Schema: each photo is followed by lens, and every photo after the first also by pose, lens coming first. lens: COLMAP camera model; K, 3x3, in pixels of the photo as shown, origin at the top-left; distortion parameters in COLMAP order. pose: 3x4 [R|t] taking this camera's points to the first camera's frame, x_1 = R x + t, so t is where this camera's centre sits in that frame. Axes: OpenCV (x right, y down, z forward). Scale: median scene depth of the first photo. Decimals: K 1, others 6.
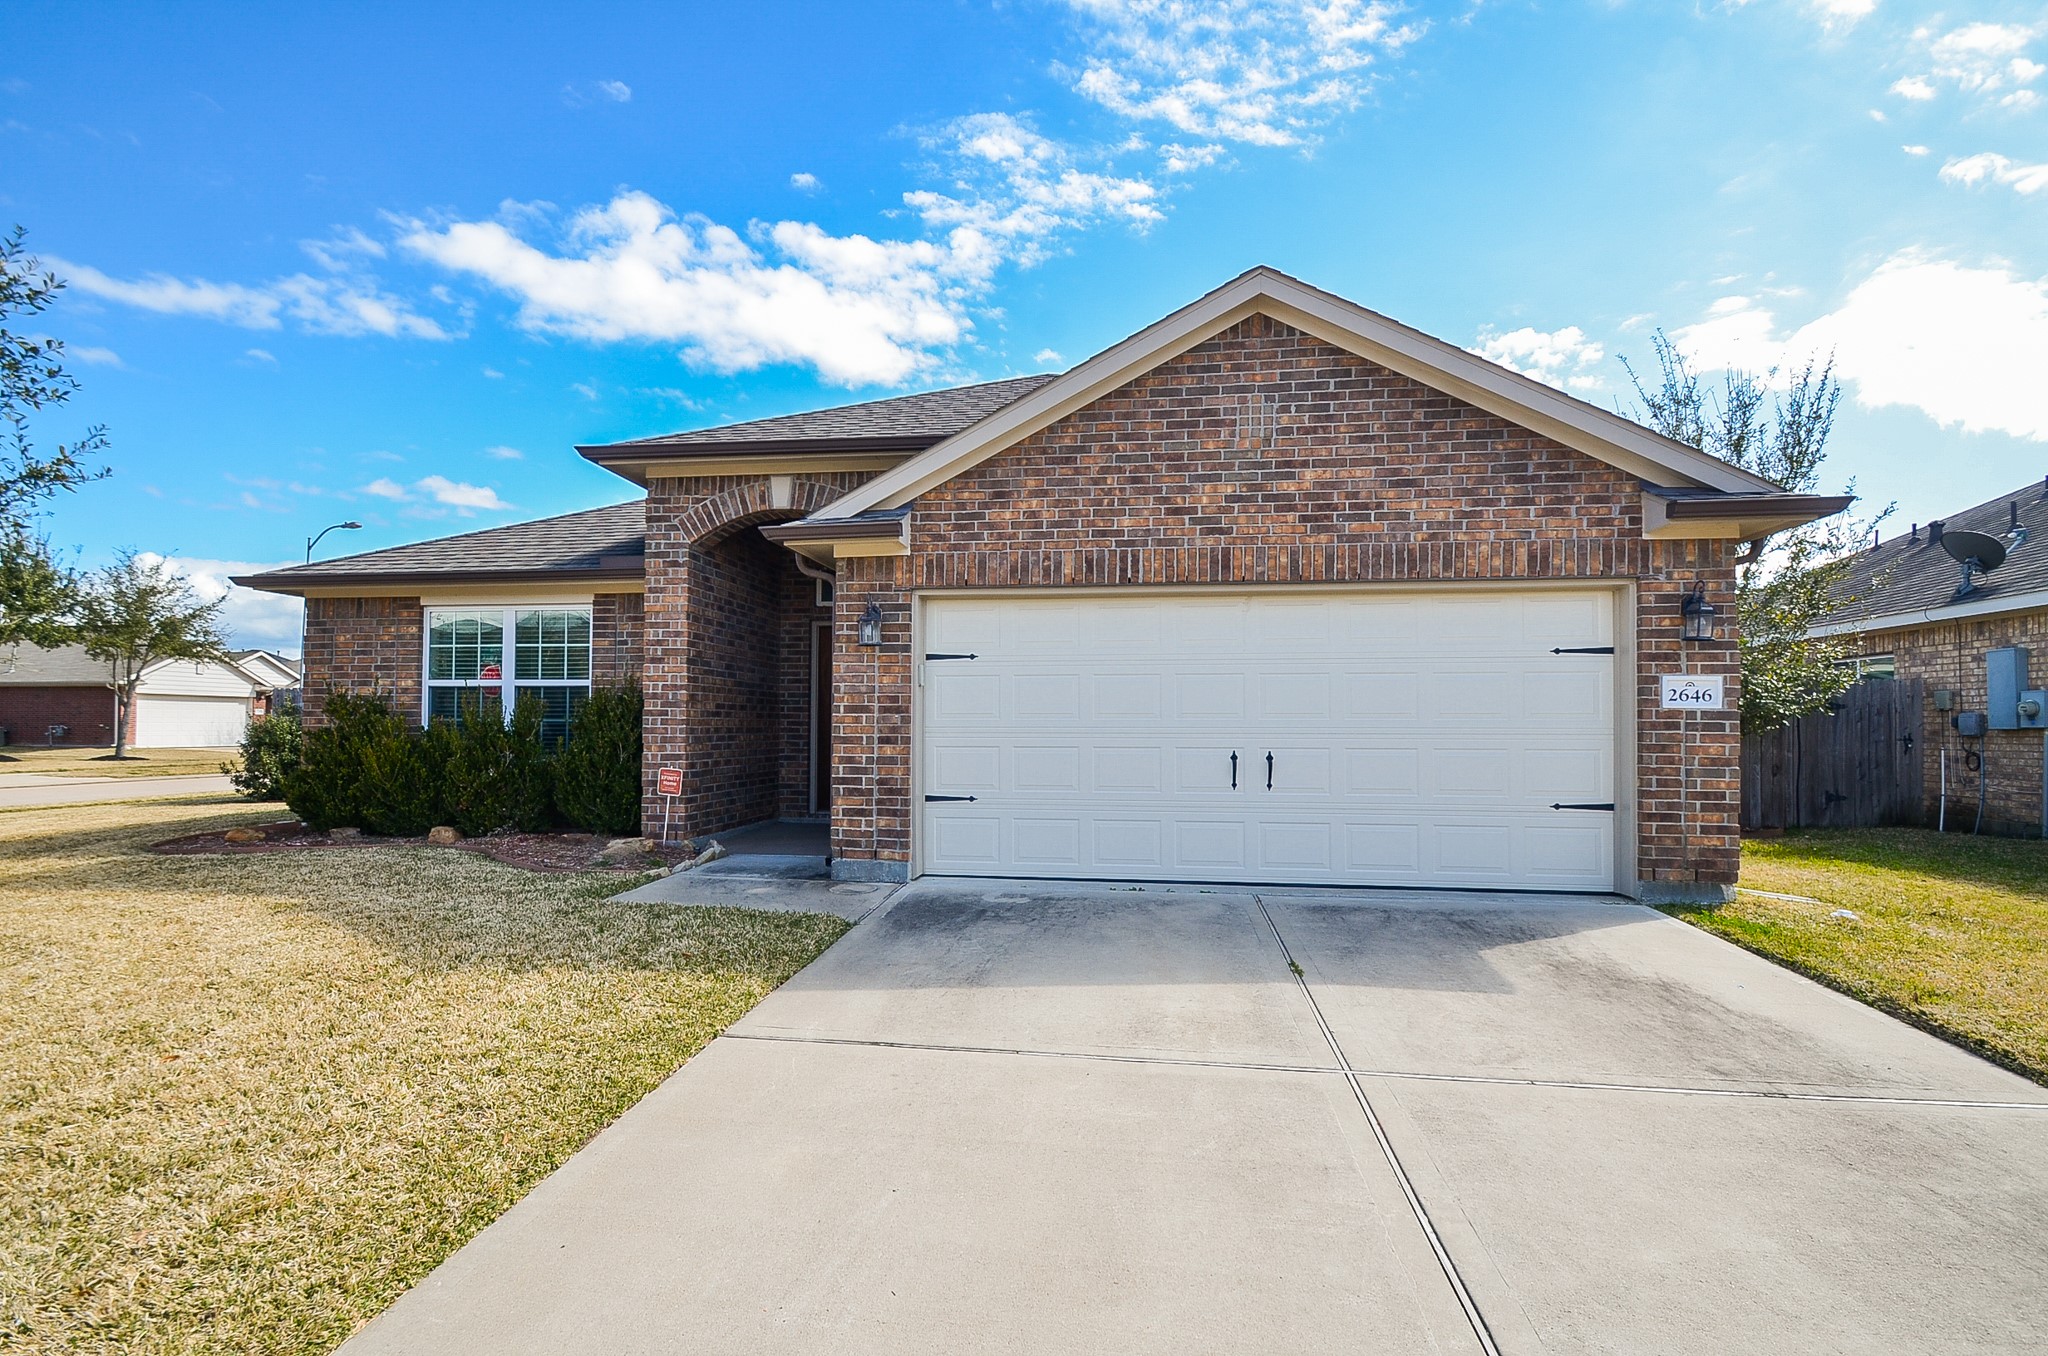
lens RADIAL K [[940.5, 0, 1022.3], [0, 940.5, 713.4], [0, 0, 1]] dist [-0.000422, 0.000012]
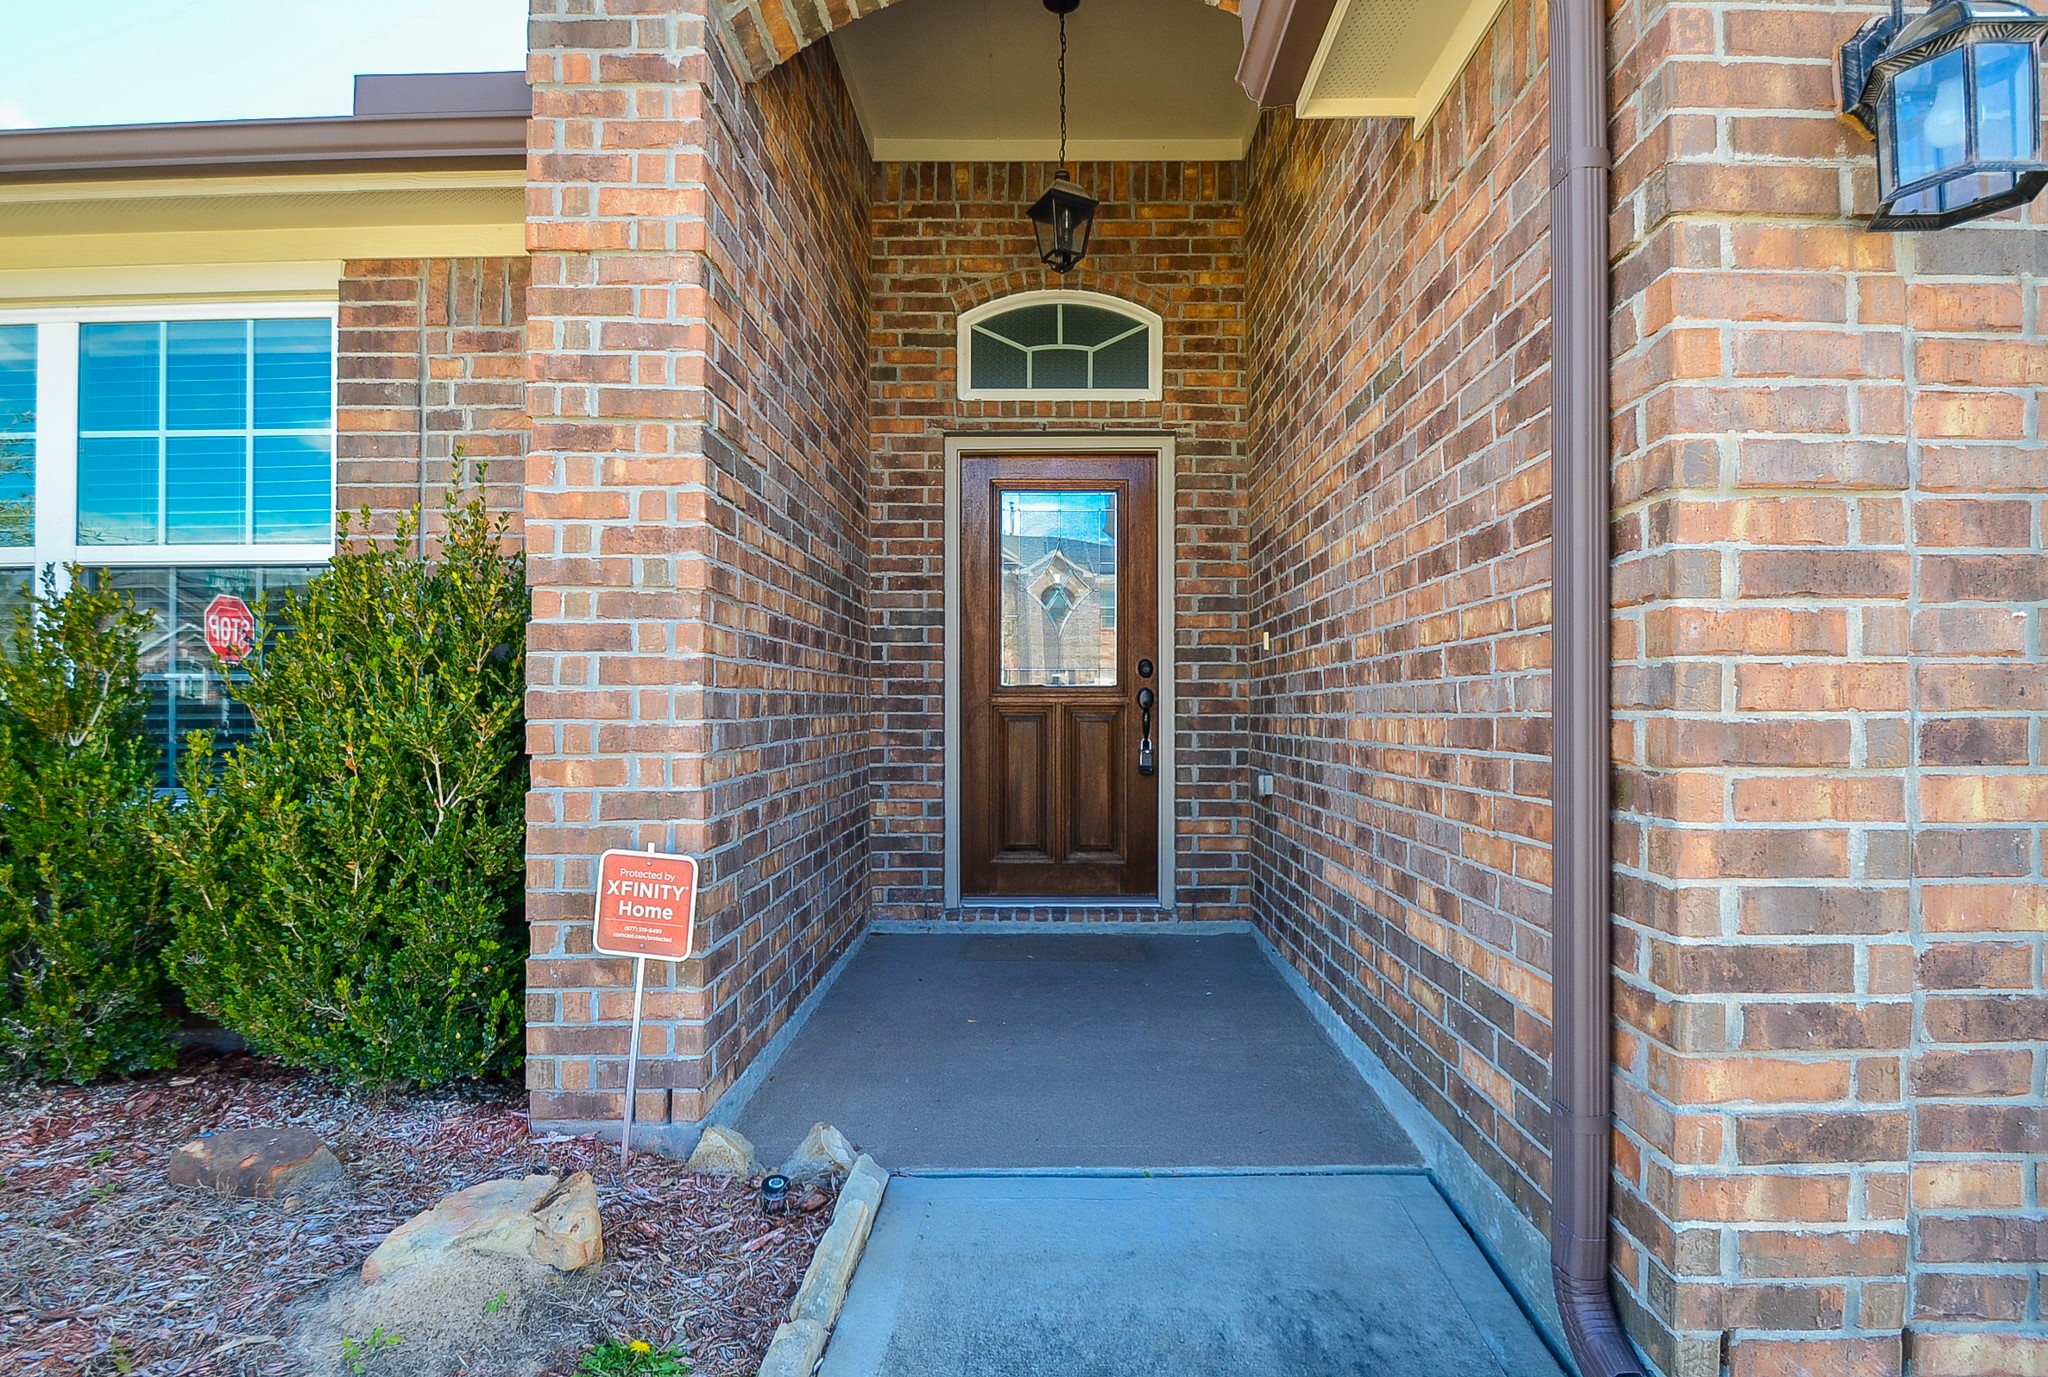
lens RADIAL K [[947.9, 0, 1029.3], [0, 947.9, 705.6], [0, 0, 1]] dist [-0.003561, -0.000620]
pose [[0.990248, -0.007087, 0.139132, -0.300382], [0.005027, 0.999873, 0.015146, 0.014973], [-0.139222, -0.014299, 0.990158, 0.715842]]
